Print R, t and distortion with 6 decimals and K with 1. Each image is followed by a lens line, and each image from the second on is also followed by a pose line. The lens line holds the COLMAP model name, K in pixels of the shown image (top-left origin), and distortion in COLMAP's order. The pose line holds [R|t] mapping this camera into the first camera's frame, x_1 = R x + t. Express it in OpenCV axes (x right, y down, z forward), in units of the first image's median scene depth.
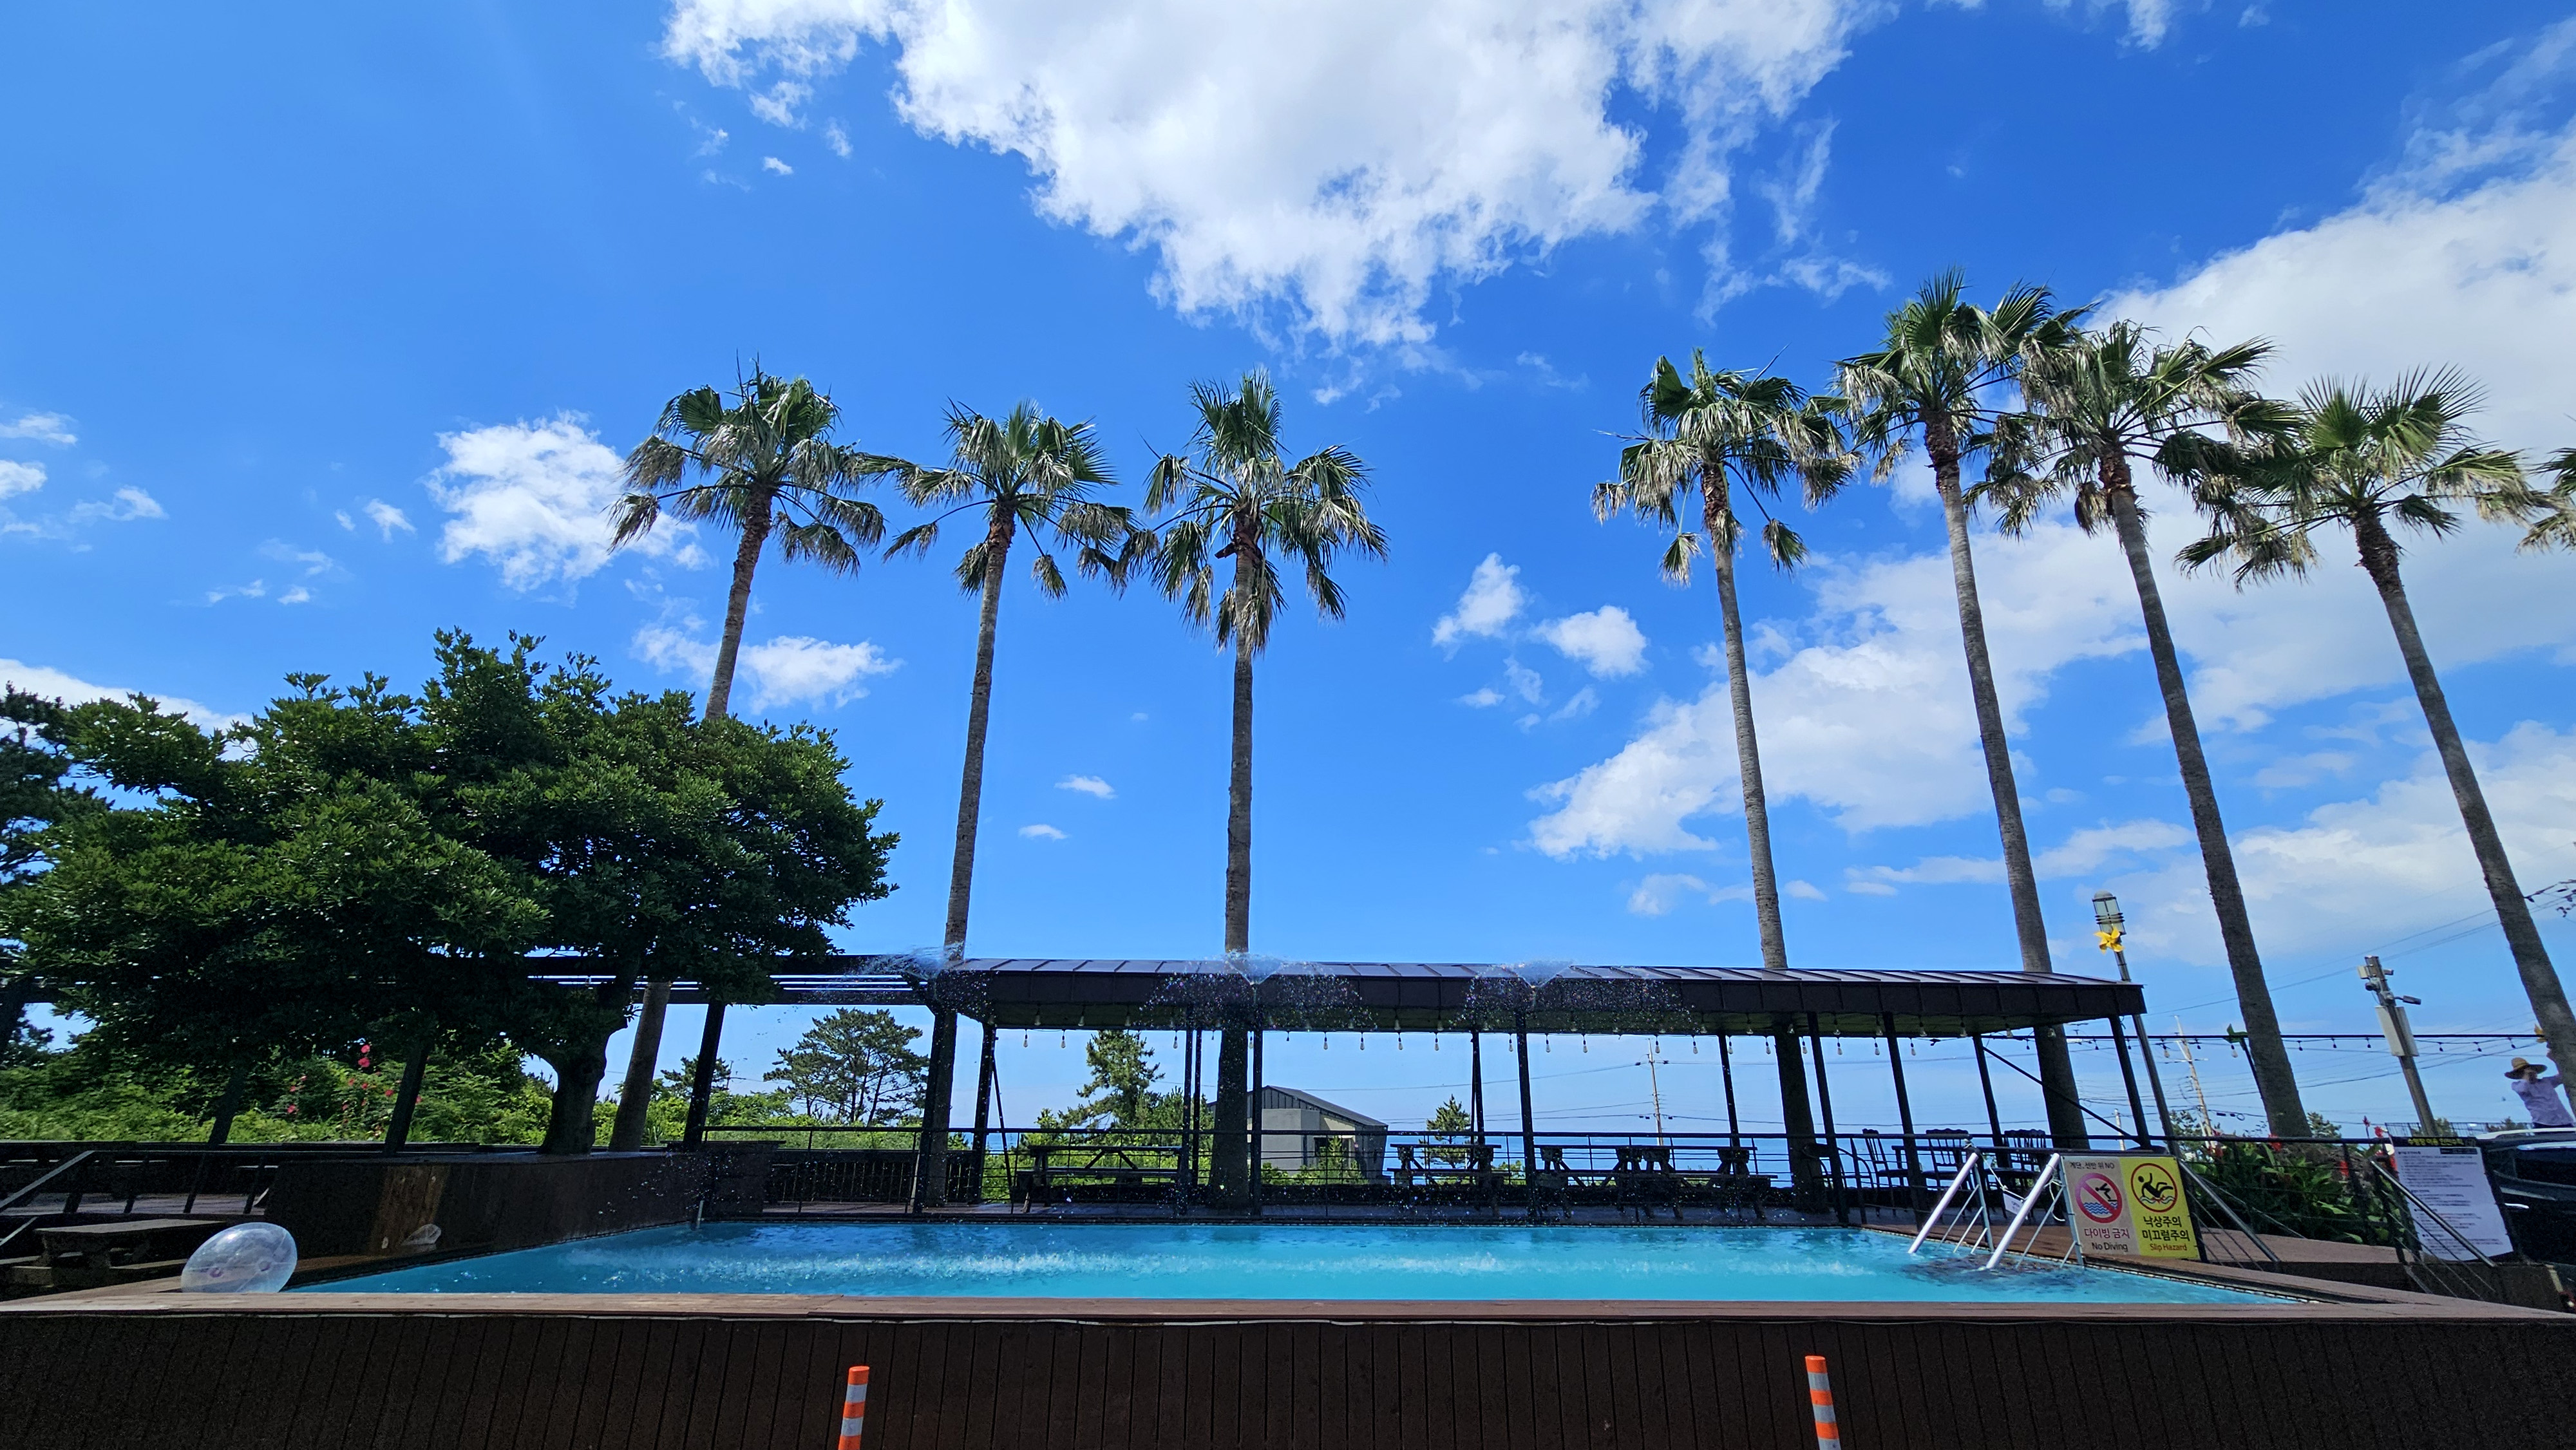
lens RADIAL K [[1089.5, 0, 1284.5], [0, 1089.5, 735.9], [0, 0, 1]] dist [-0.004072, -0.000421]
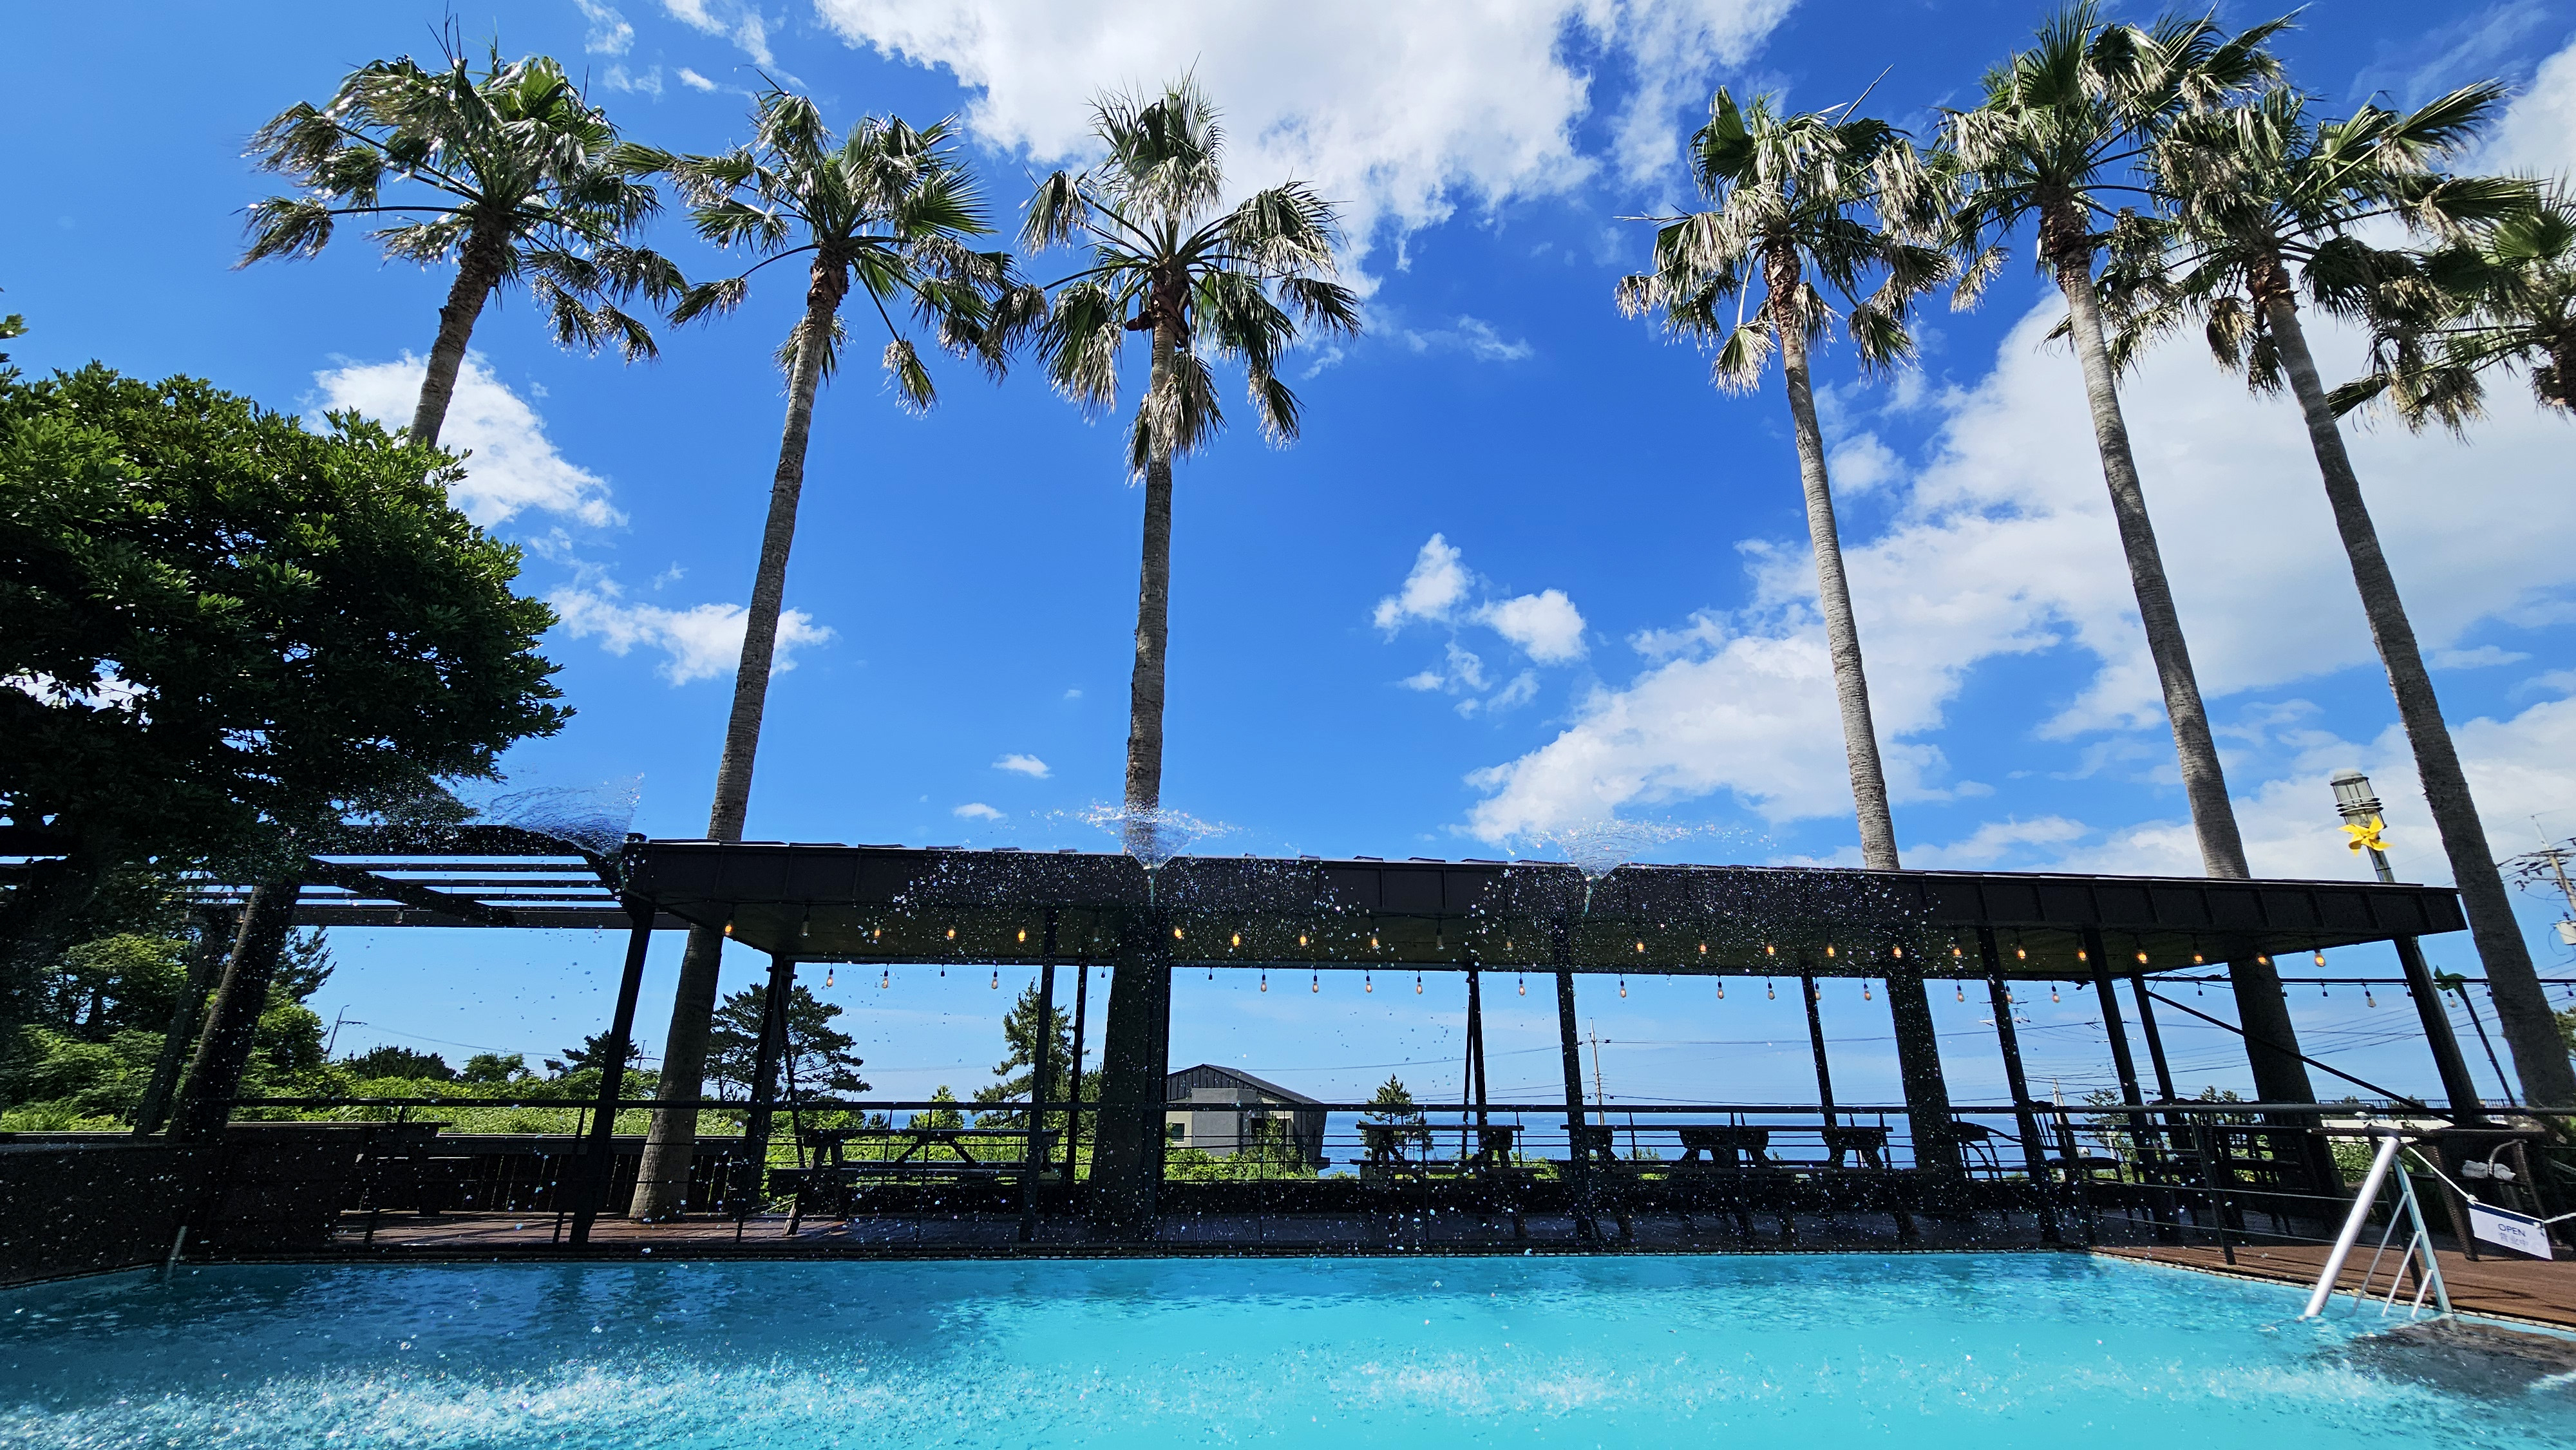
lens RADIAL K [[1052.5, 0, 1282.6], [0, 1052.5, 743.5], [0, 0, 1]] dist [-0.007359, 0.002760]
pose [[0.998474, 0.014946, 0.053159, 0.009283], [-0.015534, 0.999822, 0.010679, 0.099733], [-0.052990, -0.011489, 0.998529, 0.267706]]
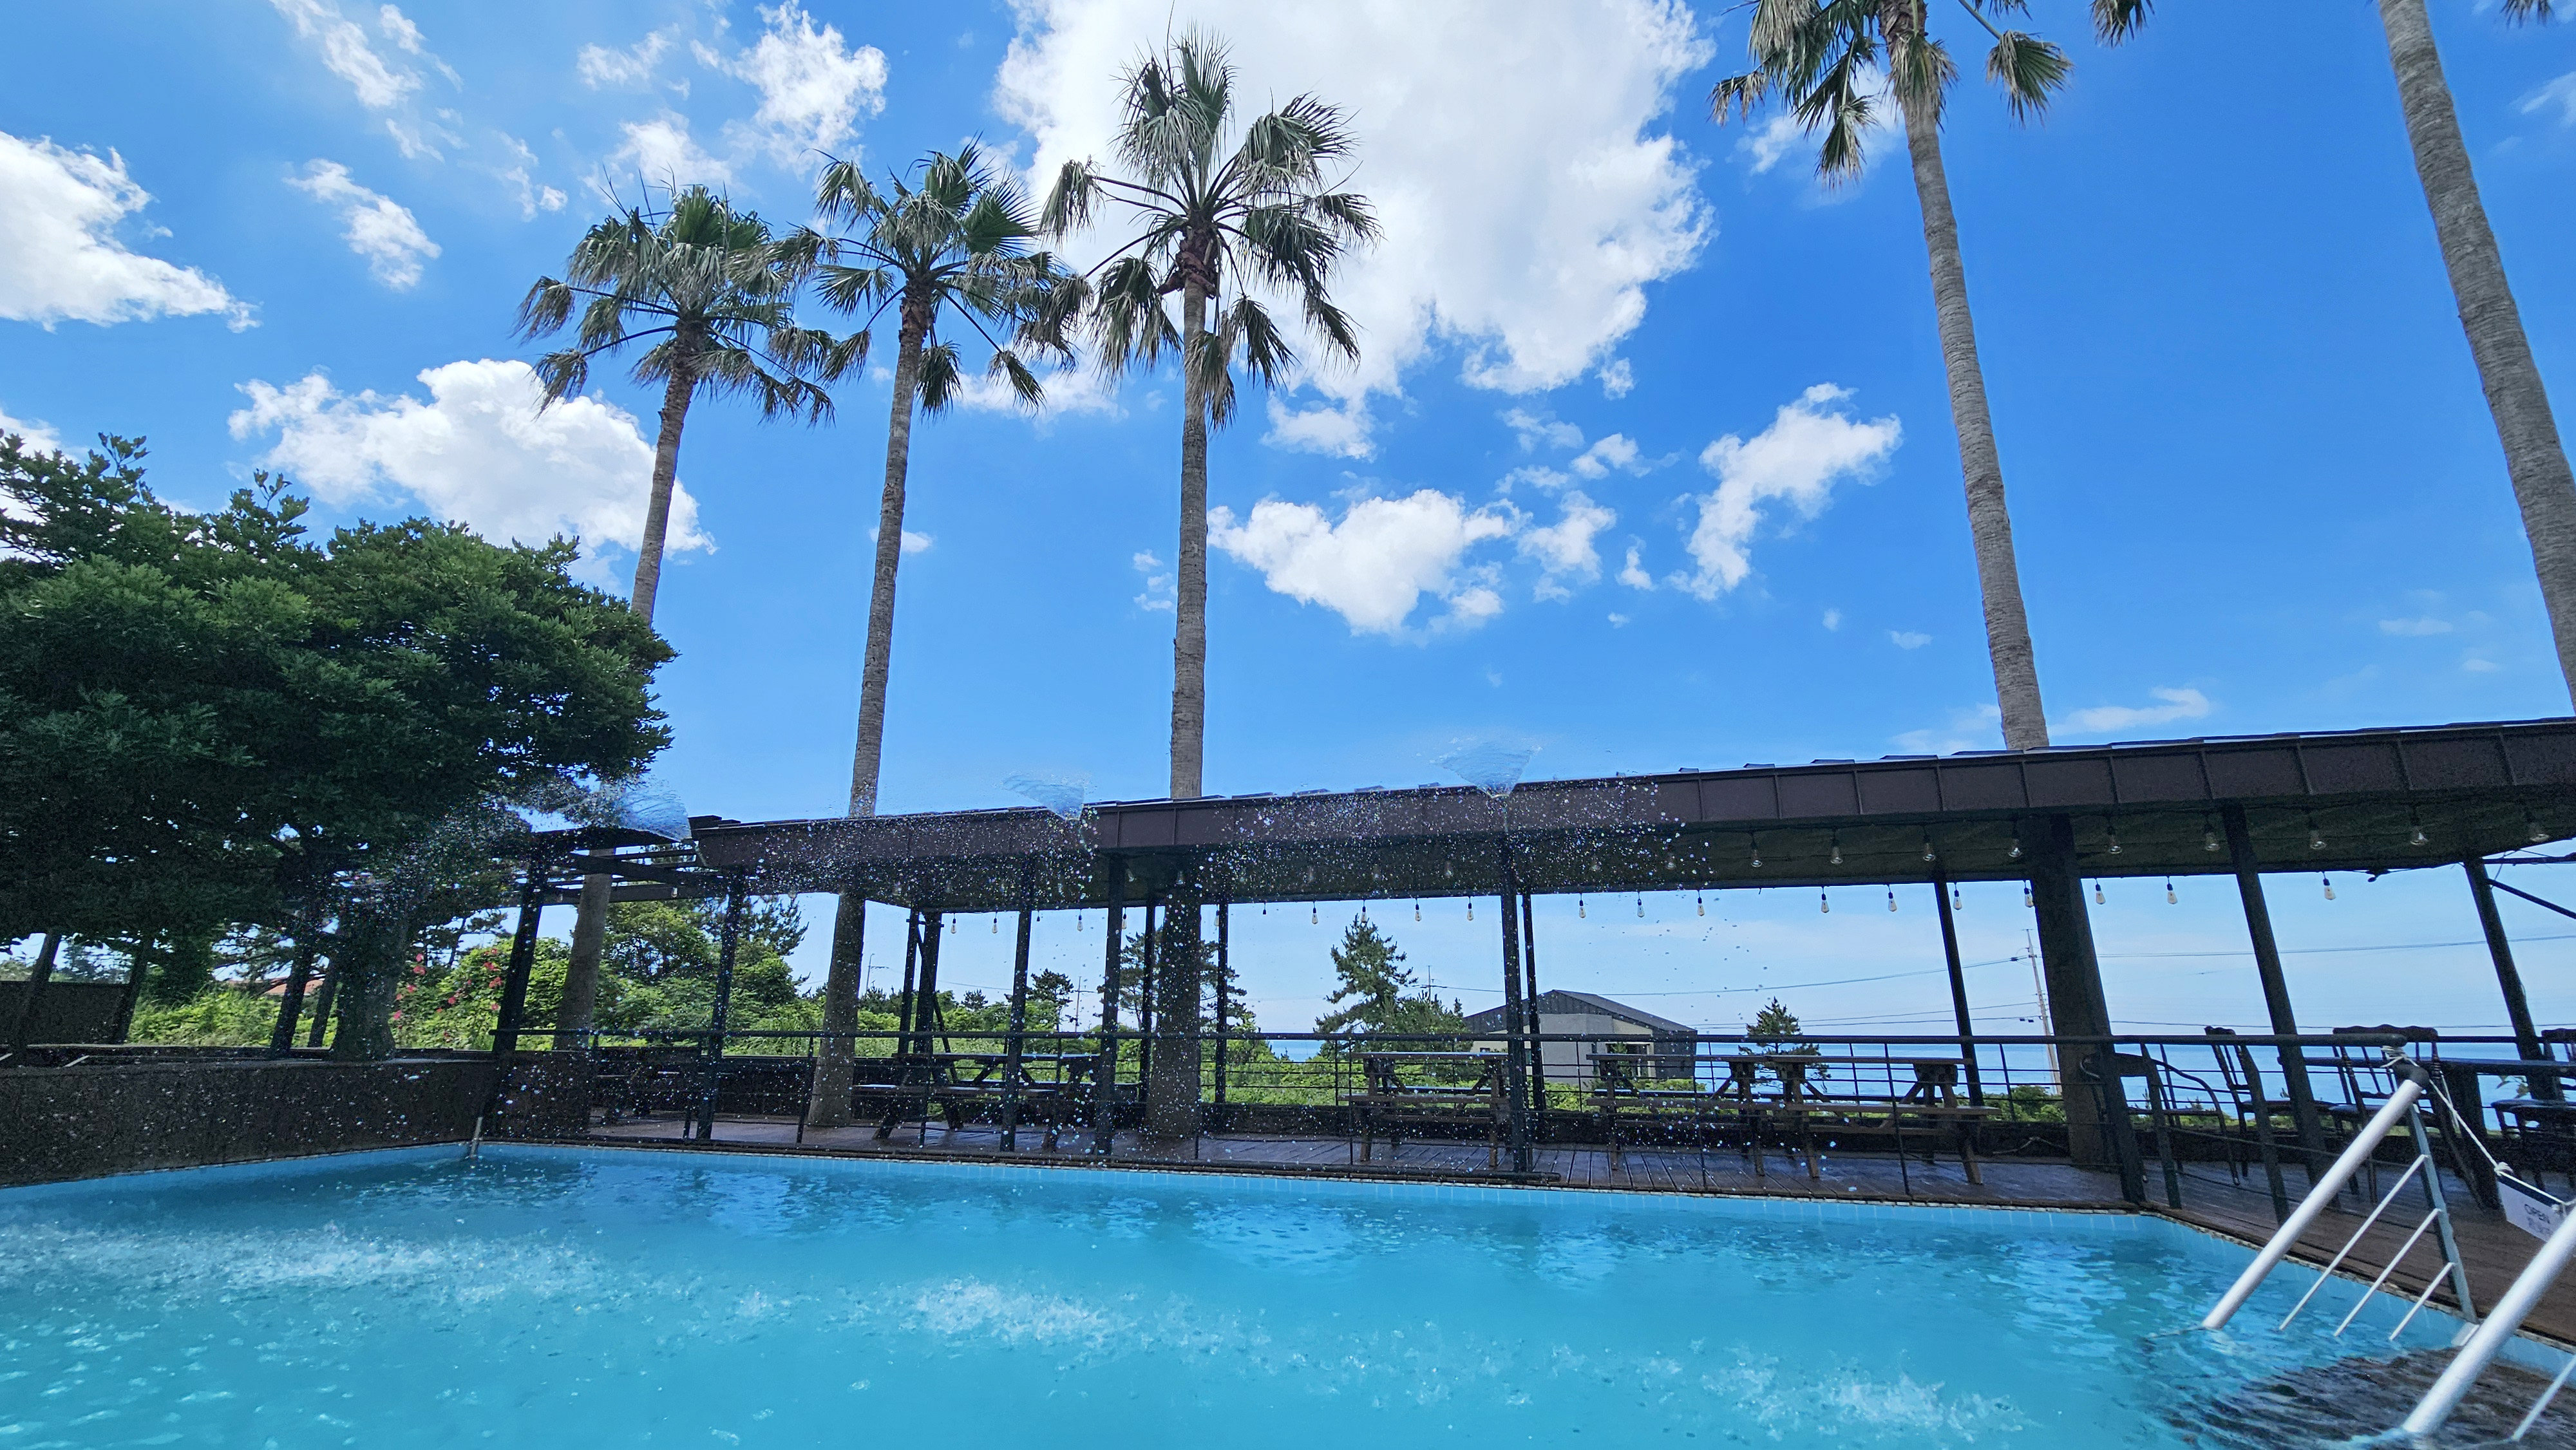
lens RADIAL K [[1052.5, 0, 1282.6], [0, 1052.5, 743.5], [0, 0, 1]] dist [-0.007359, 0.002760]
pose [[0.951422, -0.084626, -0.296030, 0.195443], [0.106737, 0.992516, 0.059315, 0.104730], [0.288795, -0.088031, 0.953335, 0.283611]]
